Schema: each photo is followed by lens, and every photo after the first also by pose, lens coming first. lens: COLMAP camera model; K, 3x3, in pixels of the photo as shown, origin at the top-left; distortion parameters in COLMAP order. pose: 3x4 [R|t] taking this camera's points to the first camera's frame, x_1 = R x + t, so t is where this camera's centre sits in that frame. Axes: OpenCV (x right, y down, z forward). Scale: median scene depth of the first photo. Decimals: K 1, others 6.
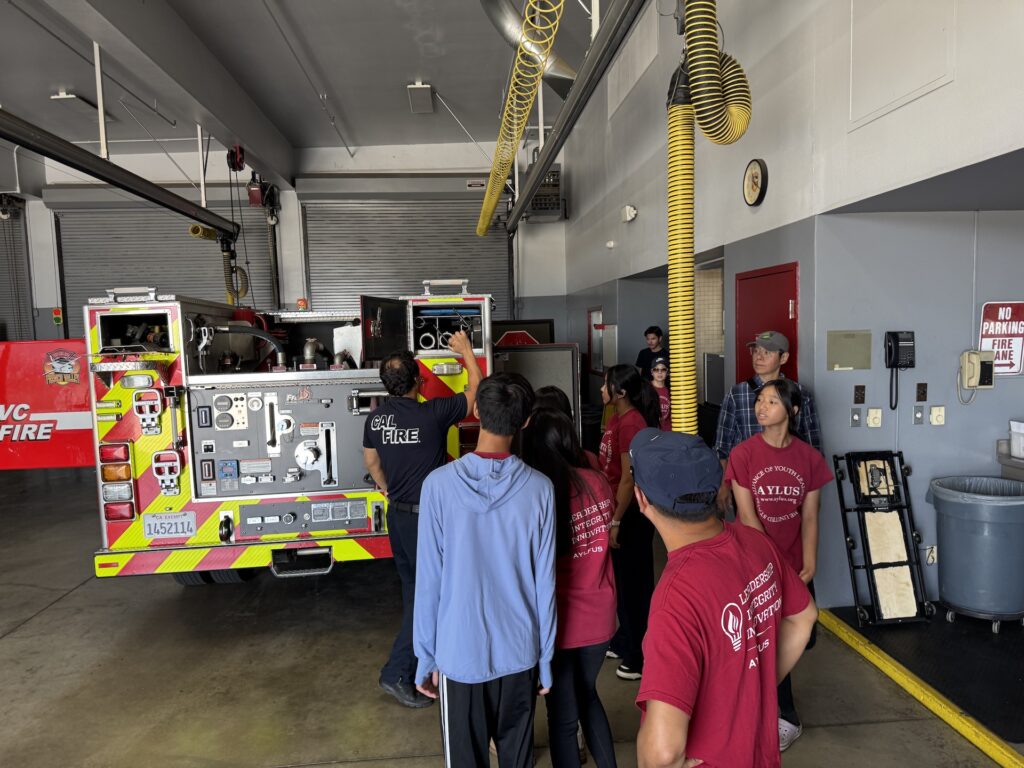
lens RADIAL K [[719.0, 0, 512.0], [0, 719.0, 384.0], [0, 0, 1]] dist [0.006593, -0.002569]
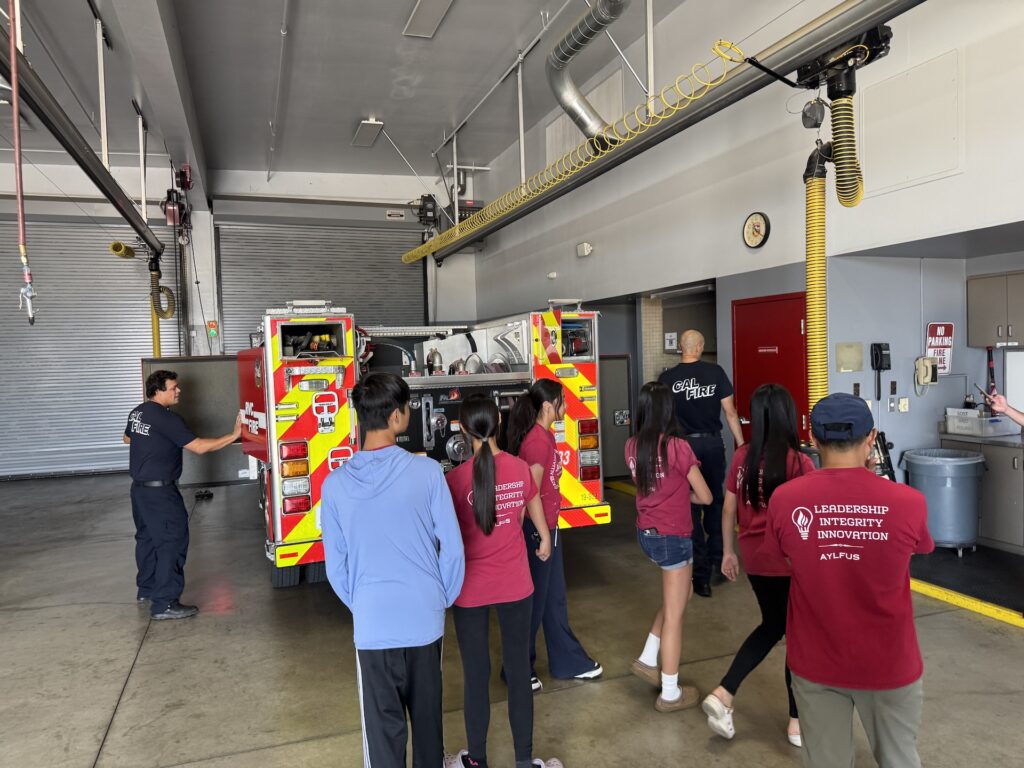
lens RADIAL K [[719.1, 0, 510.4], [0, 719.1, 369.7], [0, 0, 1]] dist [0.006696, -0.002638]
pose [[0.965178, -0.004888, 0.261549, -0.491789], [0.020824, 0.998088, -0.058190, 0.041493], [-0.260765, 0.061610, 0.963434, -0.131531]]
